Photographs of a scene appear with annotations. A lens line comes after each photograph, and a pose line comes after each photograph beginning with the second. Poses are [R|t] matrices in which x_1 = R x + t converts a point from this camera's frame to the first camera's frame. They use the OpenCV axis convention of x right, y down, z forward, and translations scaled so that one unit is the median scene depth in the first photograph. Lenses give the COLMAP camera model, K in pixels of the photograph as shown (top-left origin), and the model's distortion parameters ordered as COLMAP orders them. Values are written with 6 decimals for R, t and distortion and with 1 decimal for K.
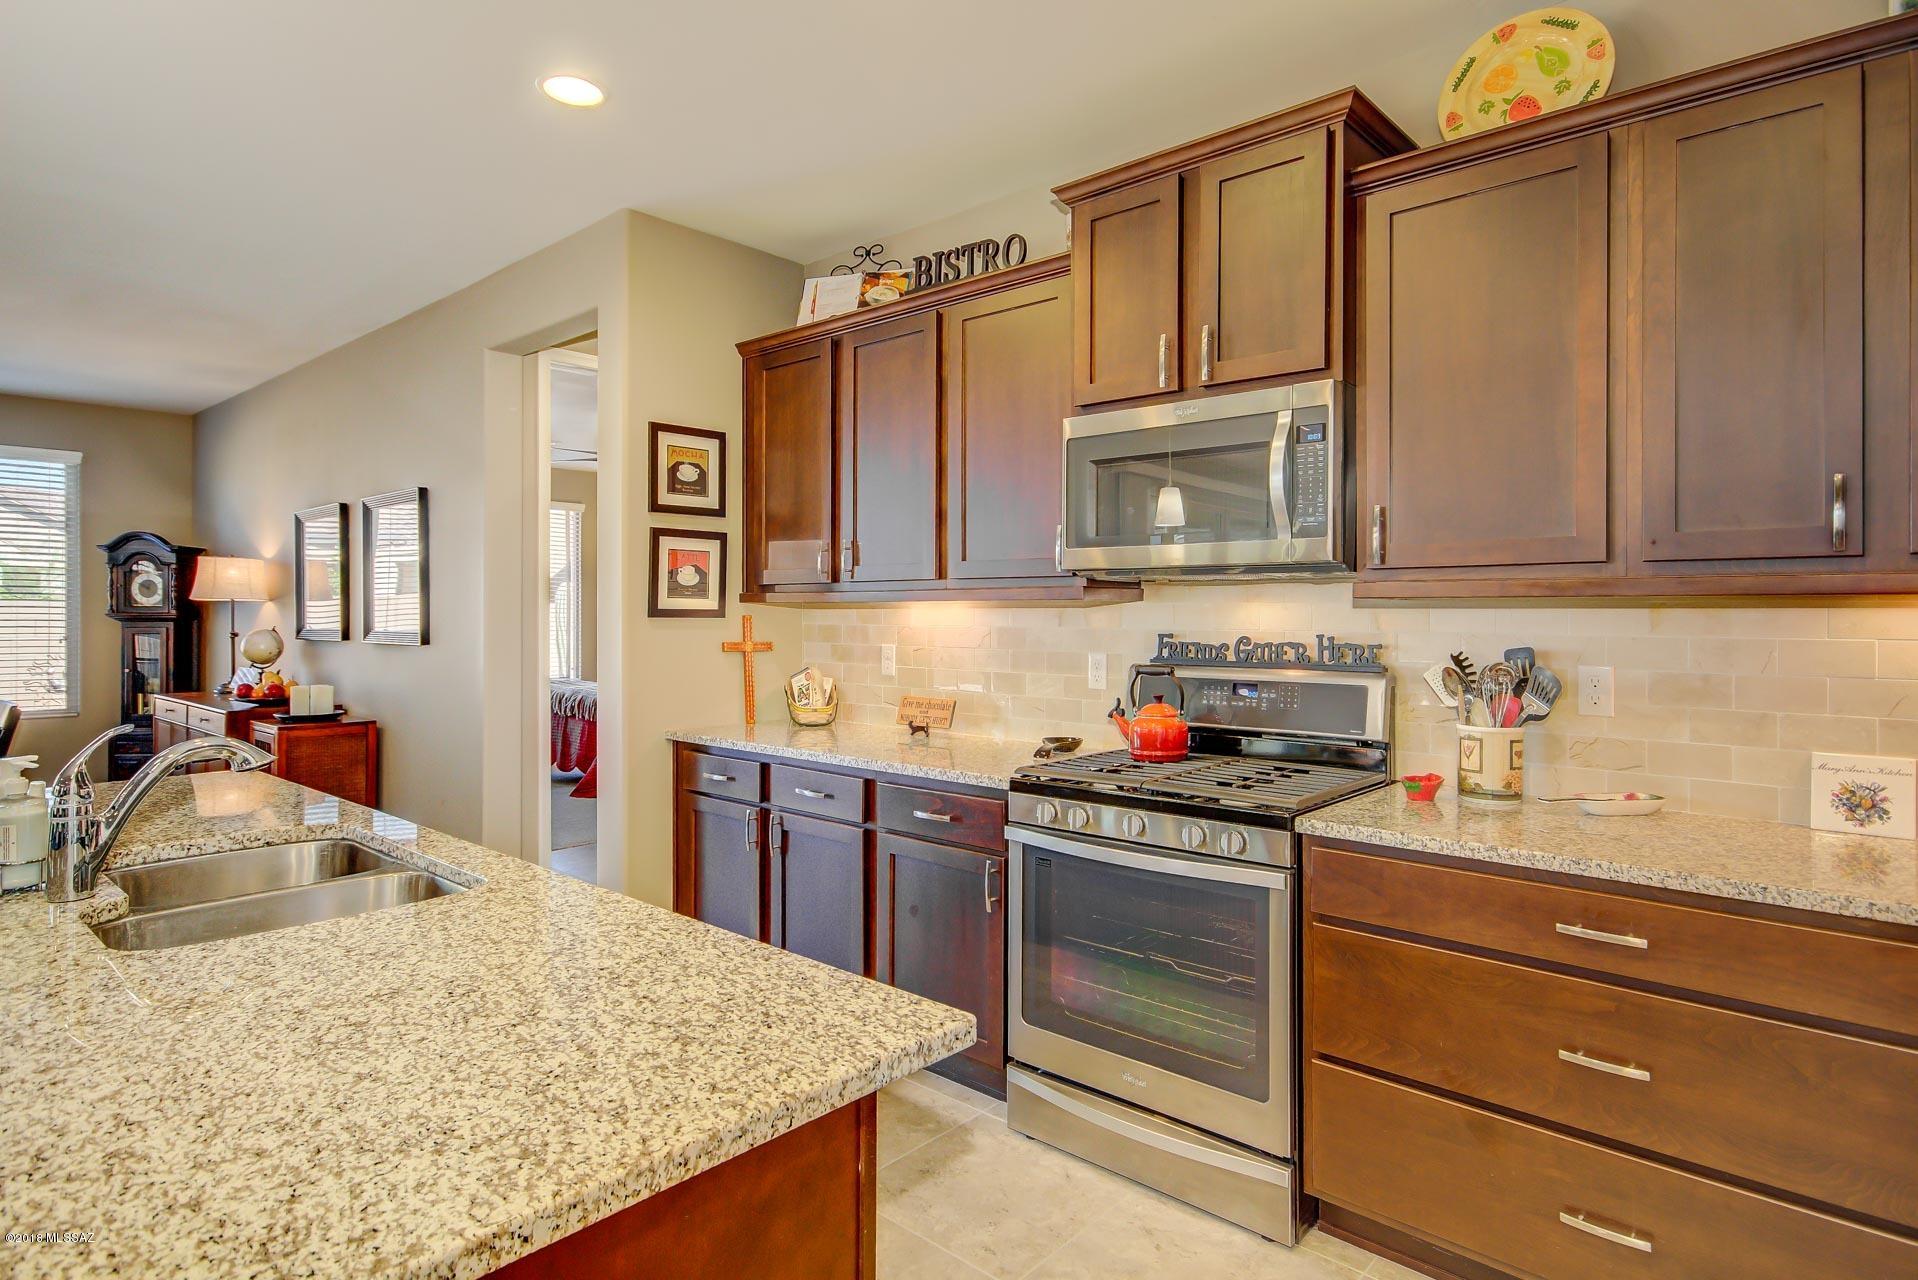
lens RADIAL K [[1034.6, 0, 983.1], [0, 1034.6, 608.8], [0, 0, 1]] dist [0.015233, -0.000658]
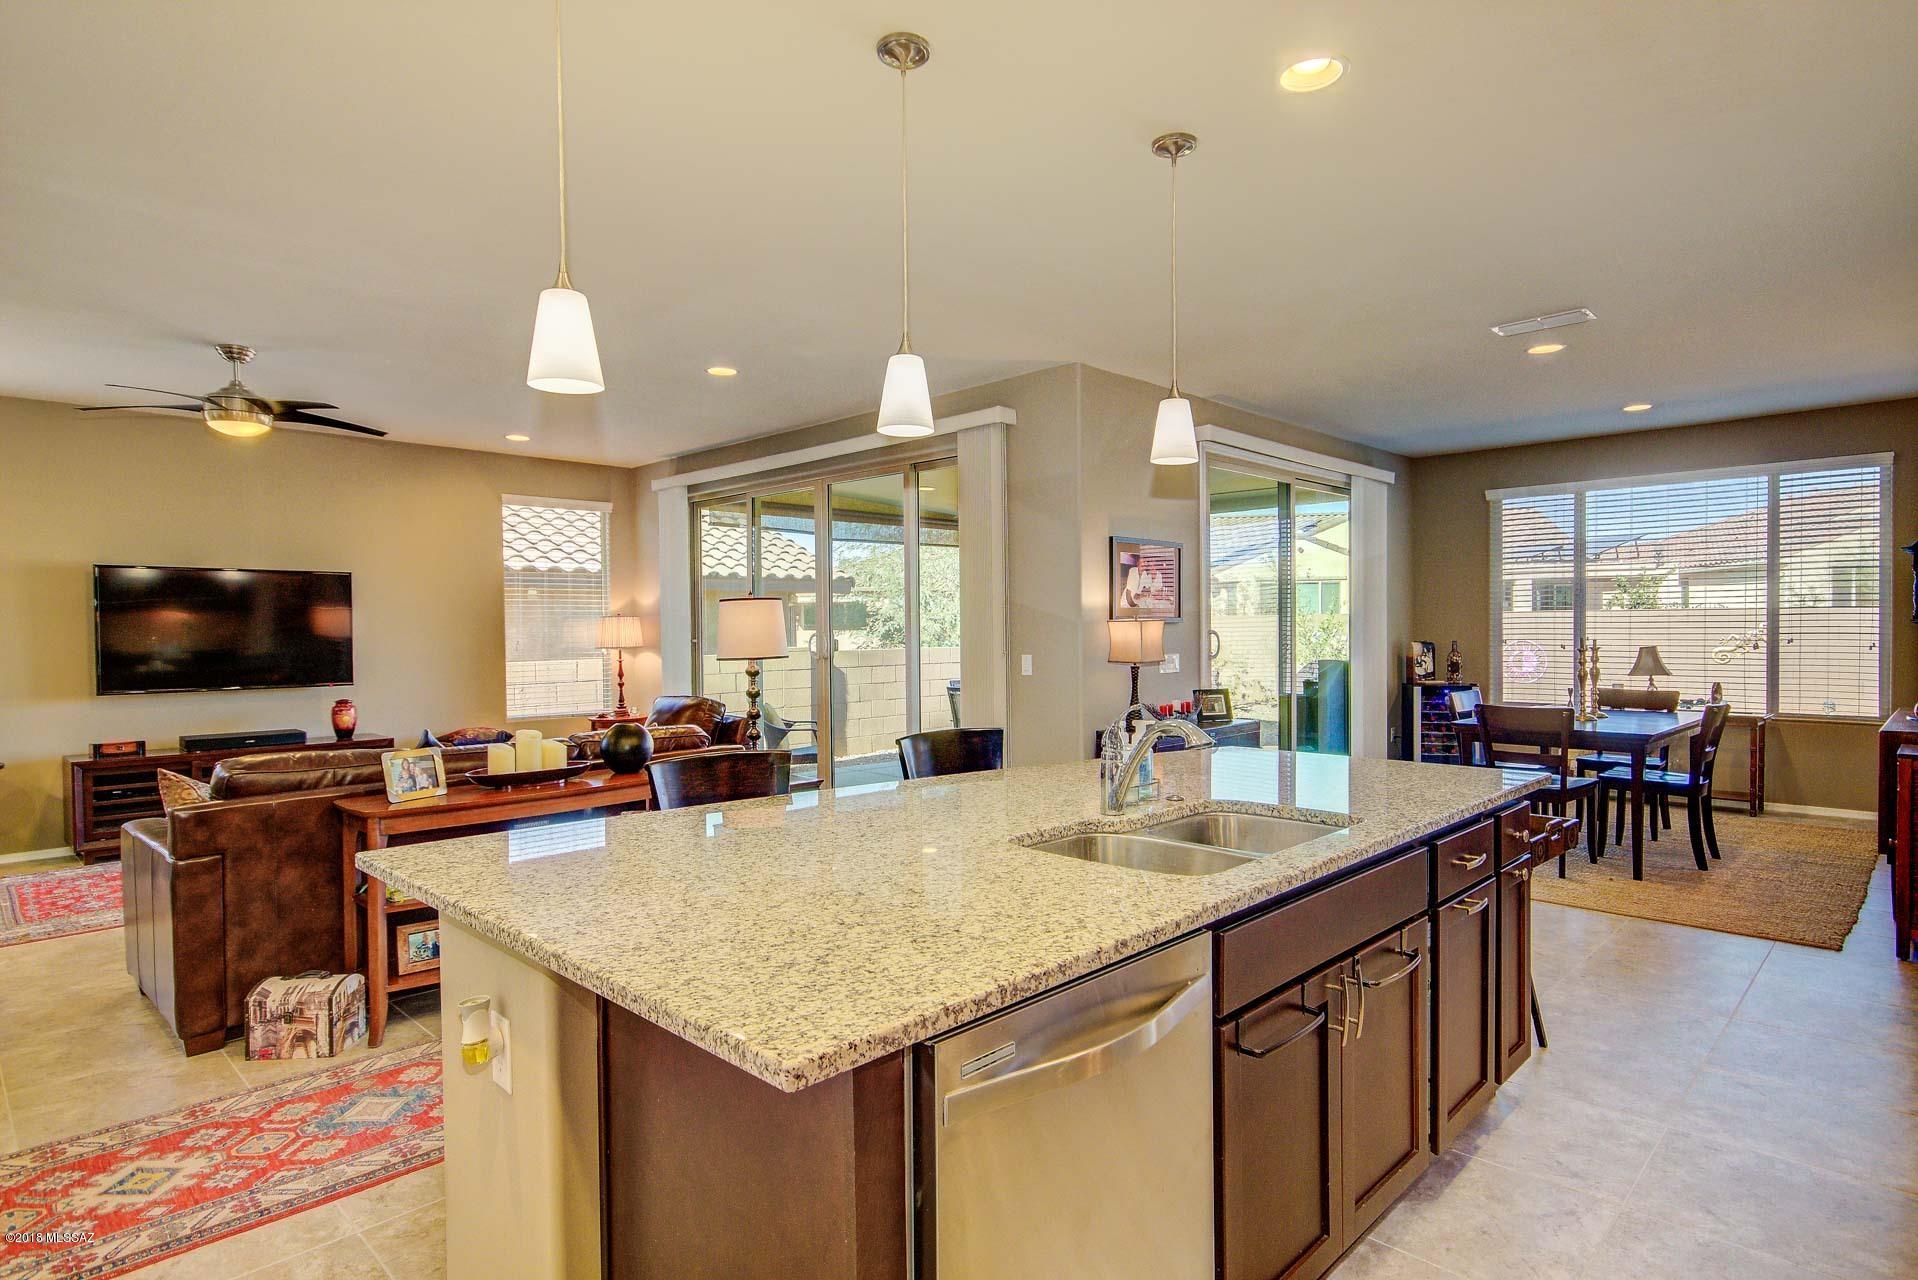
lens RADIAL K [[1034.6, 0, 960.6], [0, 1034.6, 640.9], [0, 0, 1]] dist [0.015233, -0.000658]
pose [[-0.055816, 0.015729, -0.998317, 0.784221], [0.012136, 0.999813, 0.015074, -0.003393], [0.998367, -0.011274, -0.055996, 1.034698]]
